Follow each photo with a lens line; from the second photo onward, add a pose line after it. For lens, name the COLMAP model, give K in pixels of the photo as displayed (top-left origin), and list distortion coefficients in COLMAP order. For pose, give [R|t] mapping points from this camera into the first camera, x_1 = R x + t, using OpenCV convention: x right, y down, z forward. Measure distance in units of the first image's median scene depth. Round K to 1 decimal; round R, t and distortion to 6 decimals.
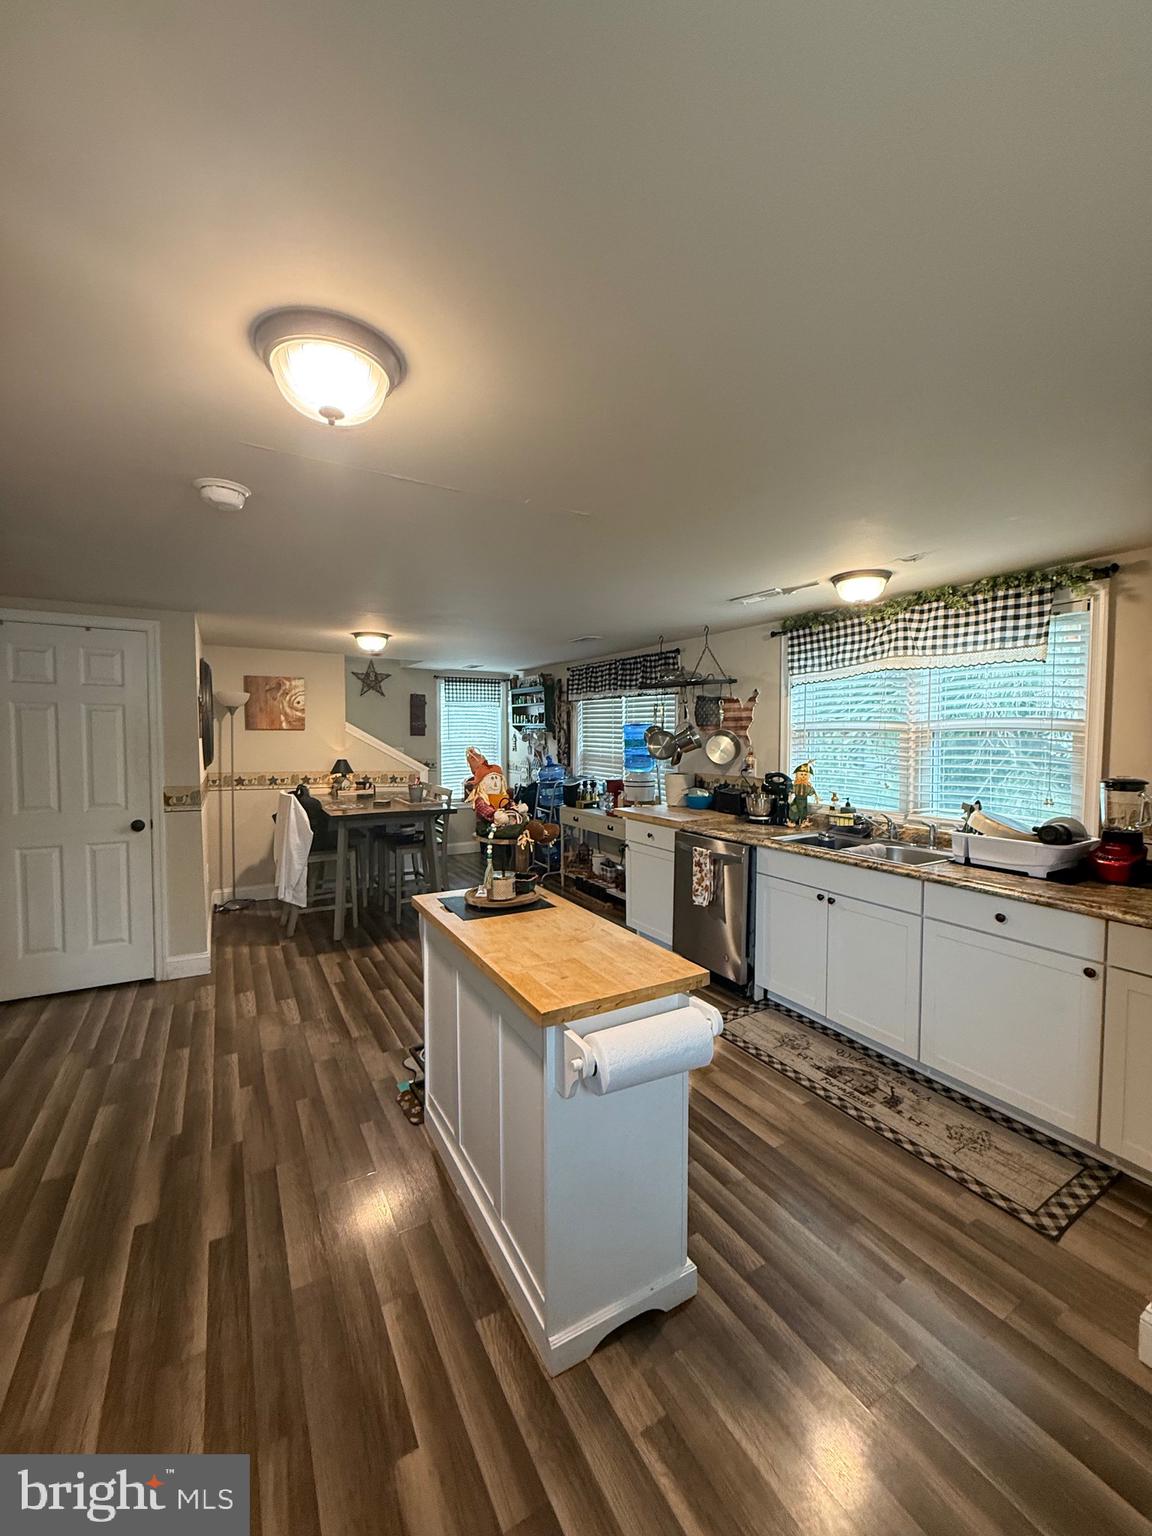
lens RADIAL K [[607.1, 0, 575.9], [0, 607.1, 763.8], [0, 0, 1]] dist [0.000748, -0.000304]
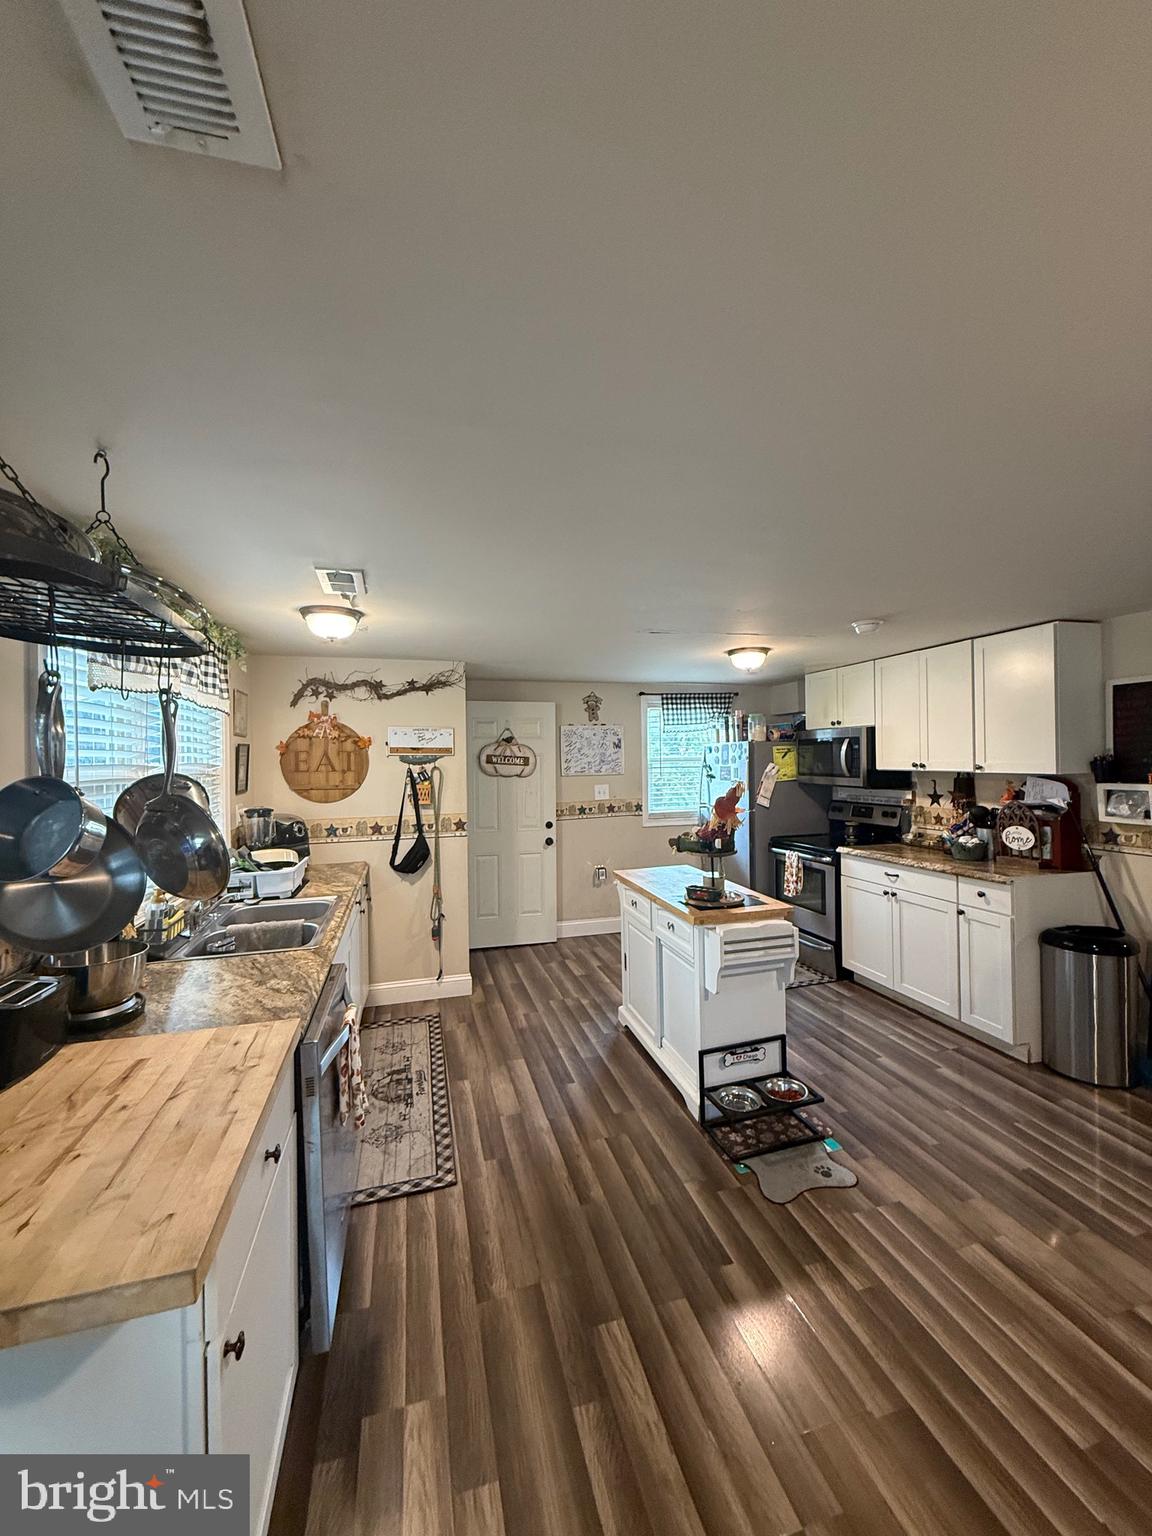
lens RADIAL K [[607.1, 0, 574.2], [0, 607.1, 764.8], [0, 0, 1]] dist [0.000748, -0.000304]
pose [[-0.965653, 0.014437, 0.259435, -0.129258], [0.031389, 0.997624, 0.061320, -0.110707], [-0.257934, 0.067358, -0.963812, 1.719999]]
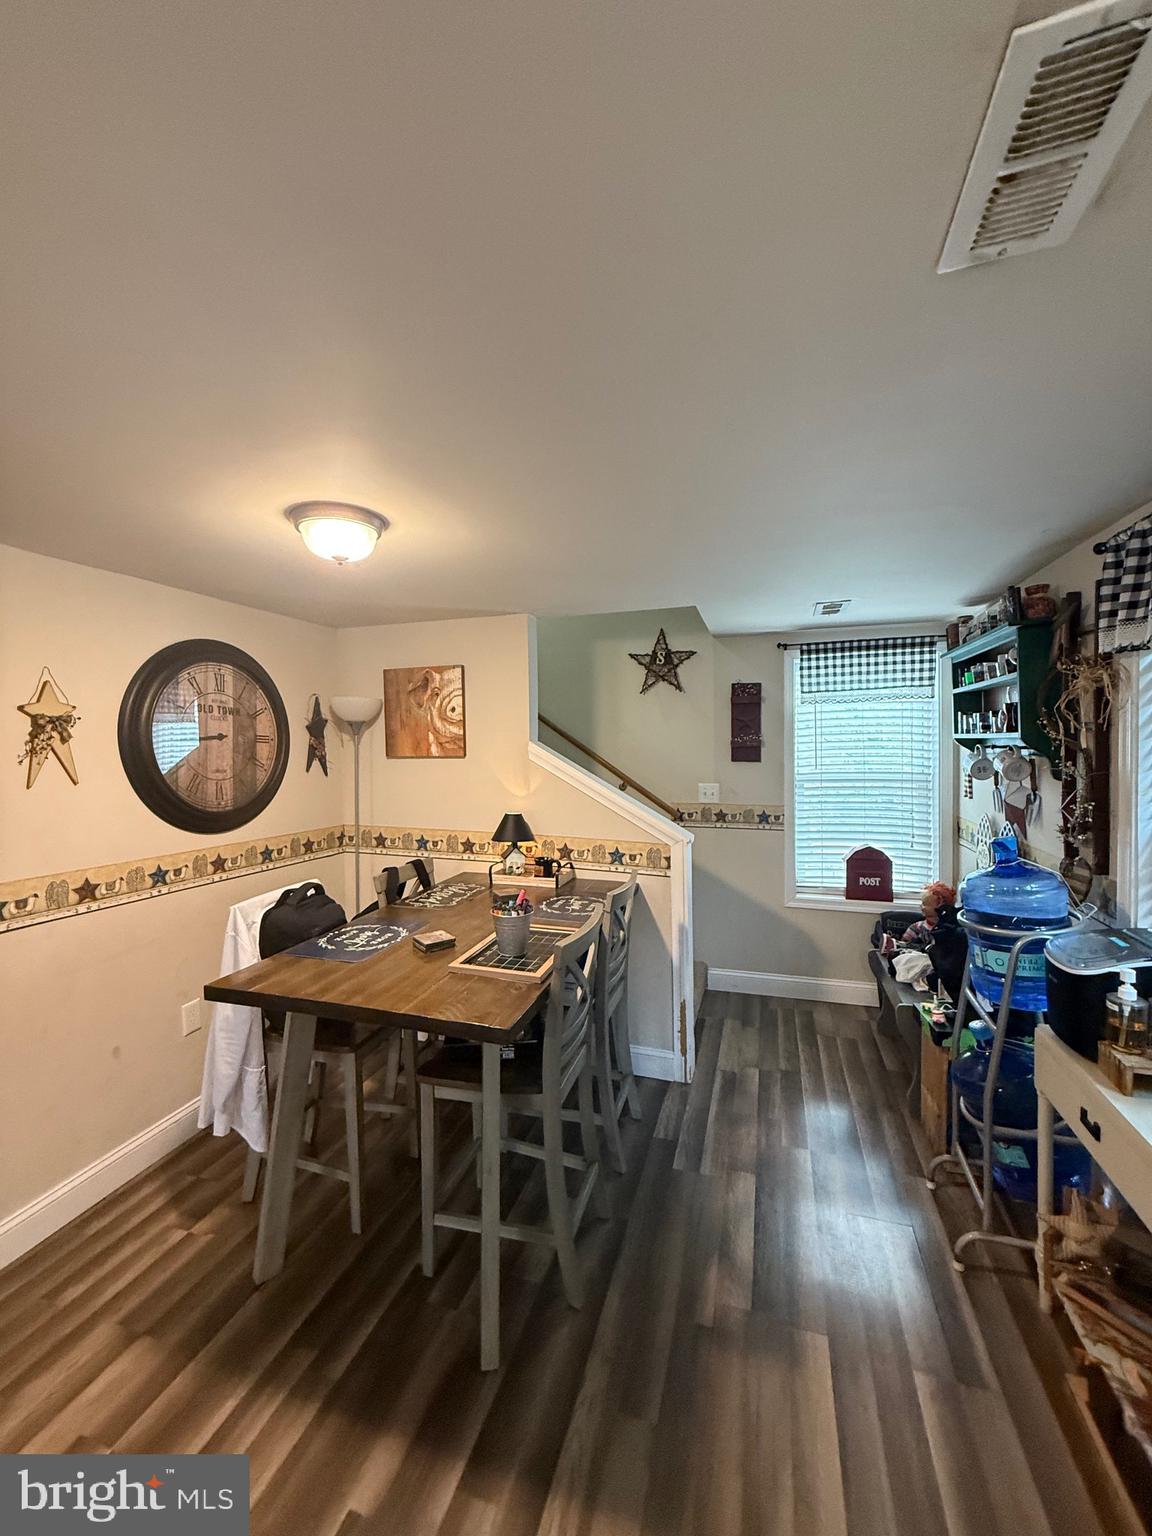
lens RADIAL K [[607.1, 0, 578.1], [0, 607.1, 763.2], [0, 0, 1]] dist [0.000748, -0.000304]
pose [[0.671706, 0.010724, -0.740740, 0.077635], [-0.023625, 0.999697, -0.006951, -0.091304], [0.740441, 0.022169, 0.671756, 1.304994]]
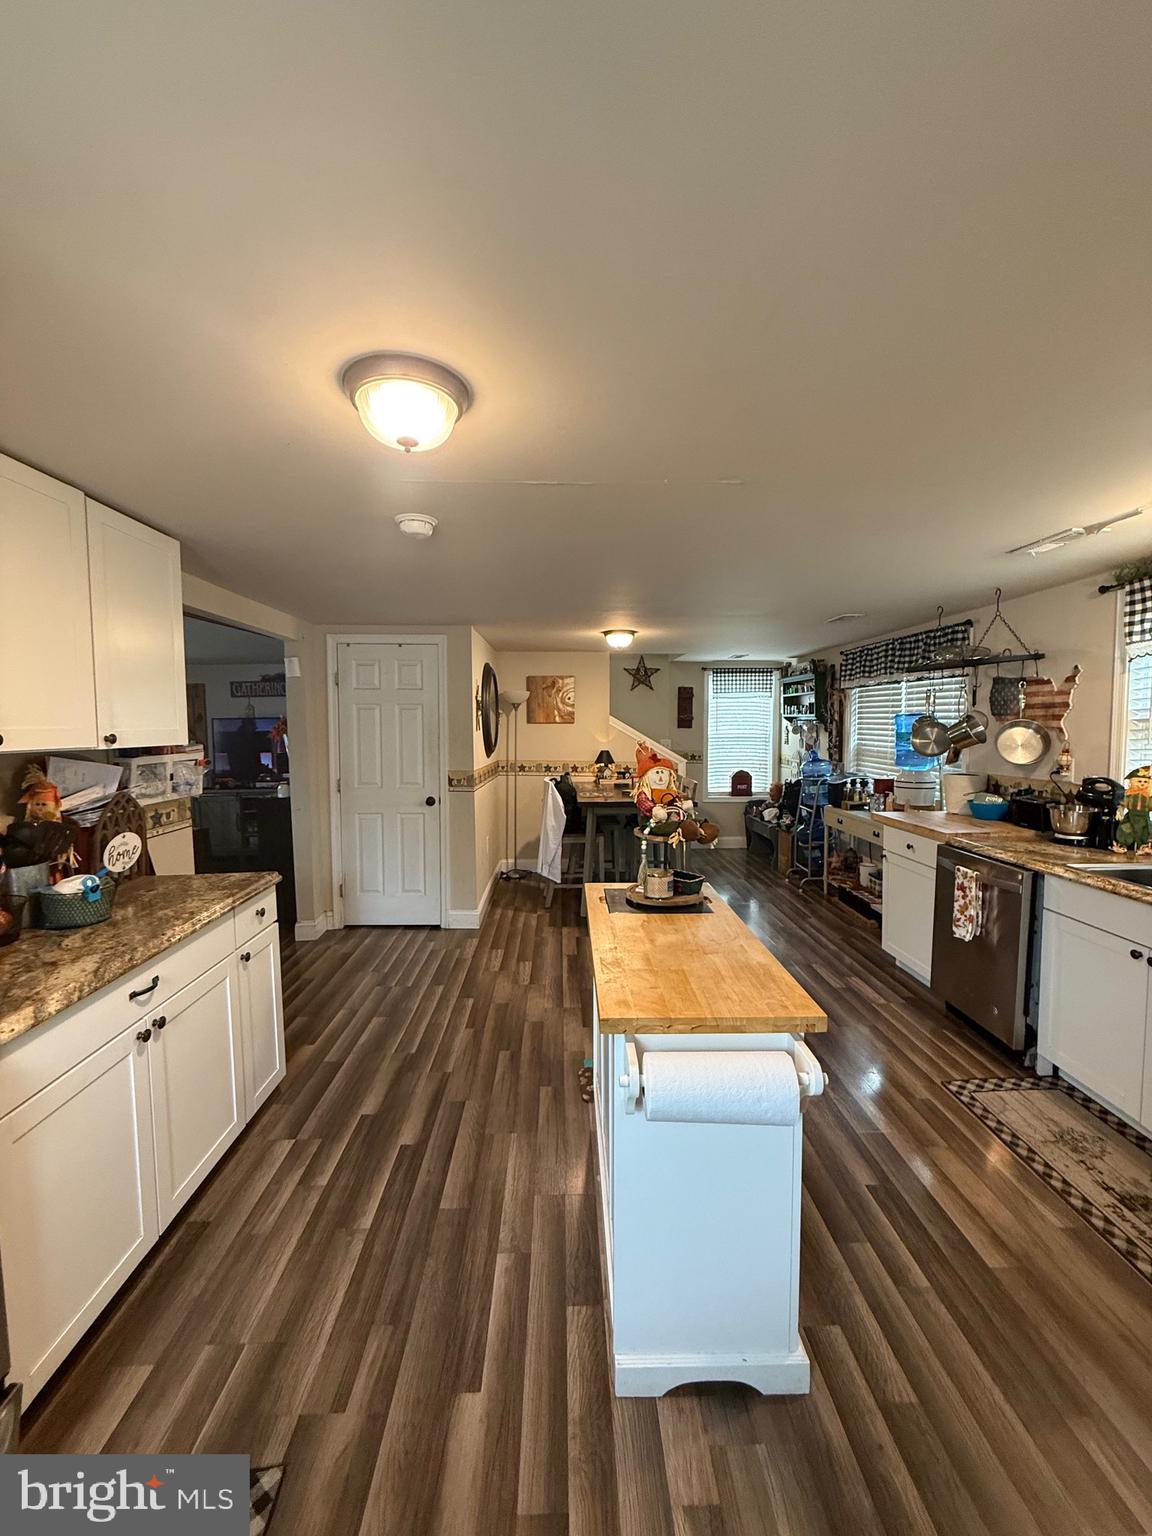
lens RADIAL K [[607.1, 0, 577.8], [0, 607.1, 763.7], [0, 0, 1]] dist [0.000748, -0.000304]
pose [[0.878265, 0.025815, -0.477476, 0.163231], [-0.019506, 0.999645, 0.018166, -0.004340], [0.477776, -0.006641, 0.878457, 0.062956]]
